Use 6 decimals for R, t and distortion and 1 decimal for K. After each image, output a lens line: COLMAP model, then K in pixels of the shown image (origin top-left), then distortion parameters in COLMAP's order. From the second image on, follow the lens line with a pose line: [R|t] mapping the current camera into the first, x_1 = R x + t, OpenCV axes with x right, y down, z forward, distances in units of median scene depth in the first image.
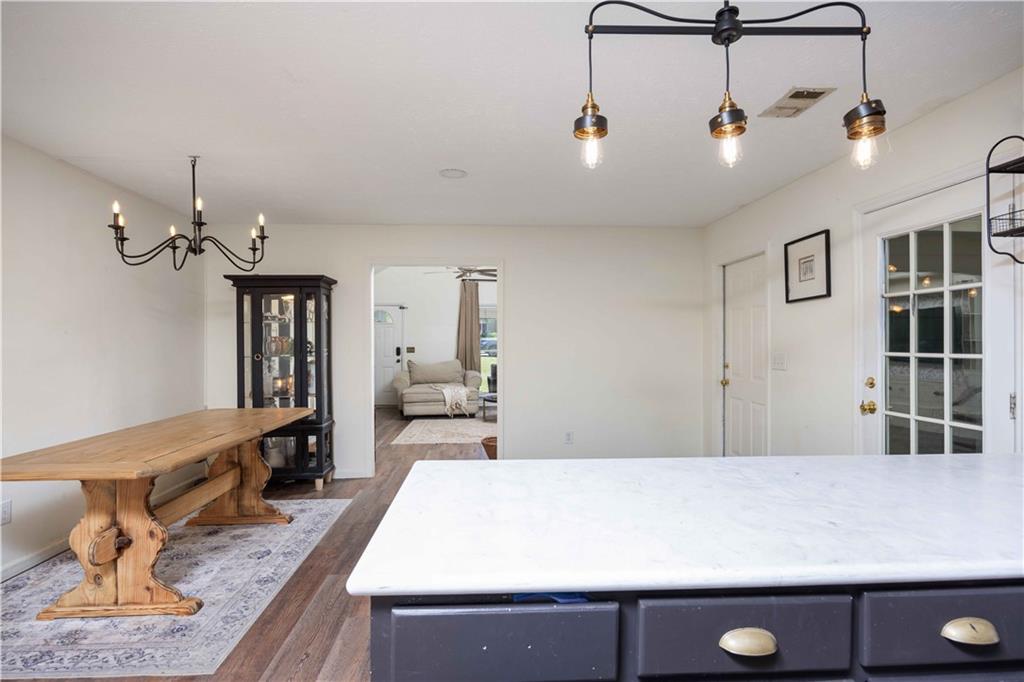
lens RADIAL K [[491.3, 0, 504.8], [0, 491.3, 343.0], [0, 0, 1]] dist [-0.016130, 0.002801]
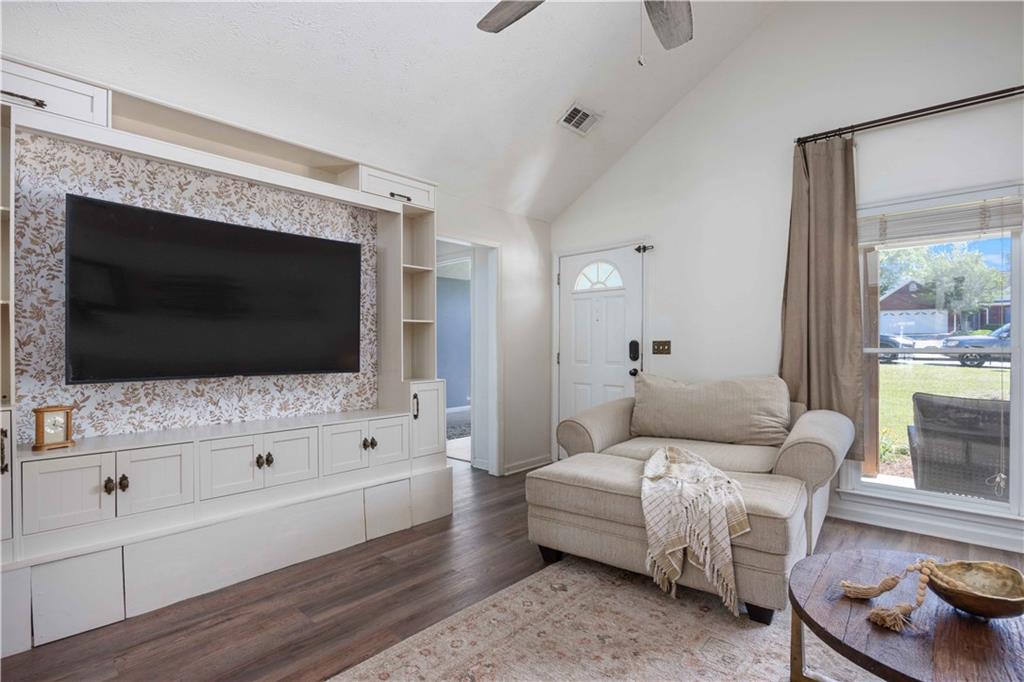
lens RADIAL K [[491.3, 0, 503.0], [0, 491.3, 353.5], [0, 0, 1]] dist [-0.016130, 0.002801]
pose [[0.691888, 0.014758, -0.721854, 0.049189], [-0.001623, 0.999820, 0.018886, 0.035678], [0.722003, -0.011896, 0.691788, 1.882938]]
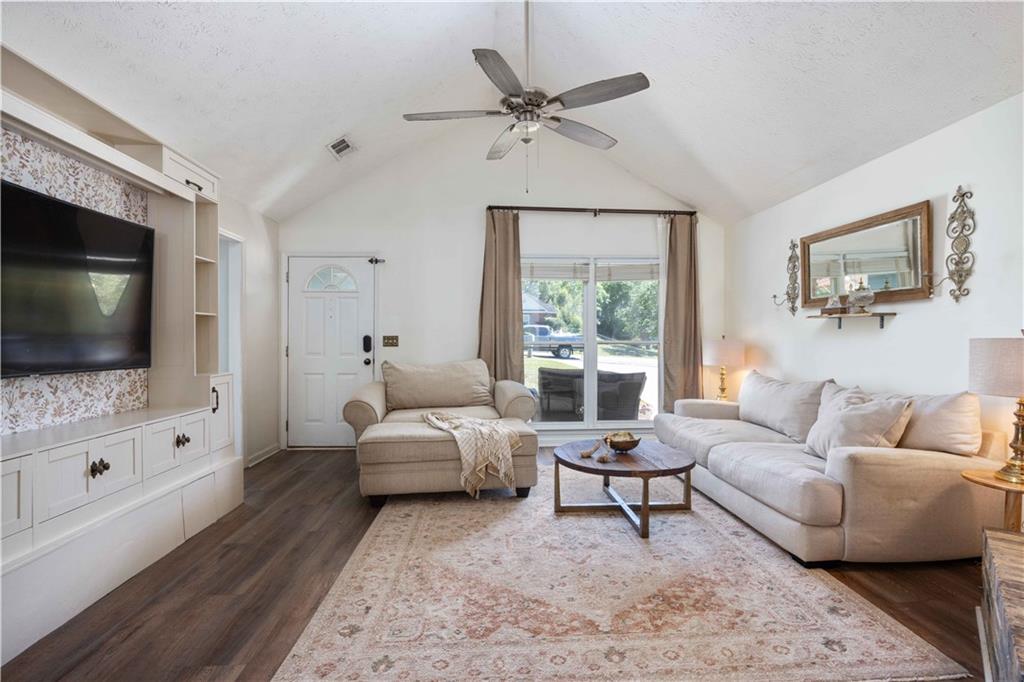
lens RADIAL K [[491.3, 0, 506.2], [0, 491.3, 345.8], [0, 0, 1]] dist [-0.016130, 0.002801]
pose [[0.999989, 0.004488, -0.001570, -0.205616], [-0.004471, 0.999931, 0.010908, 0.039404], [0.001619, -0.010901, 0.999939, 1.452954]]
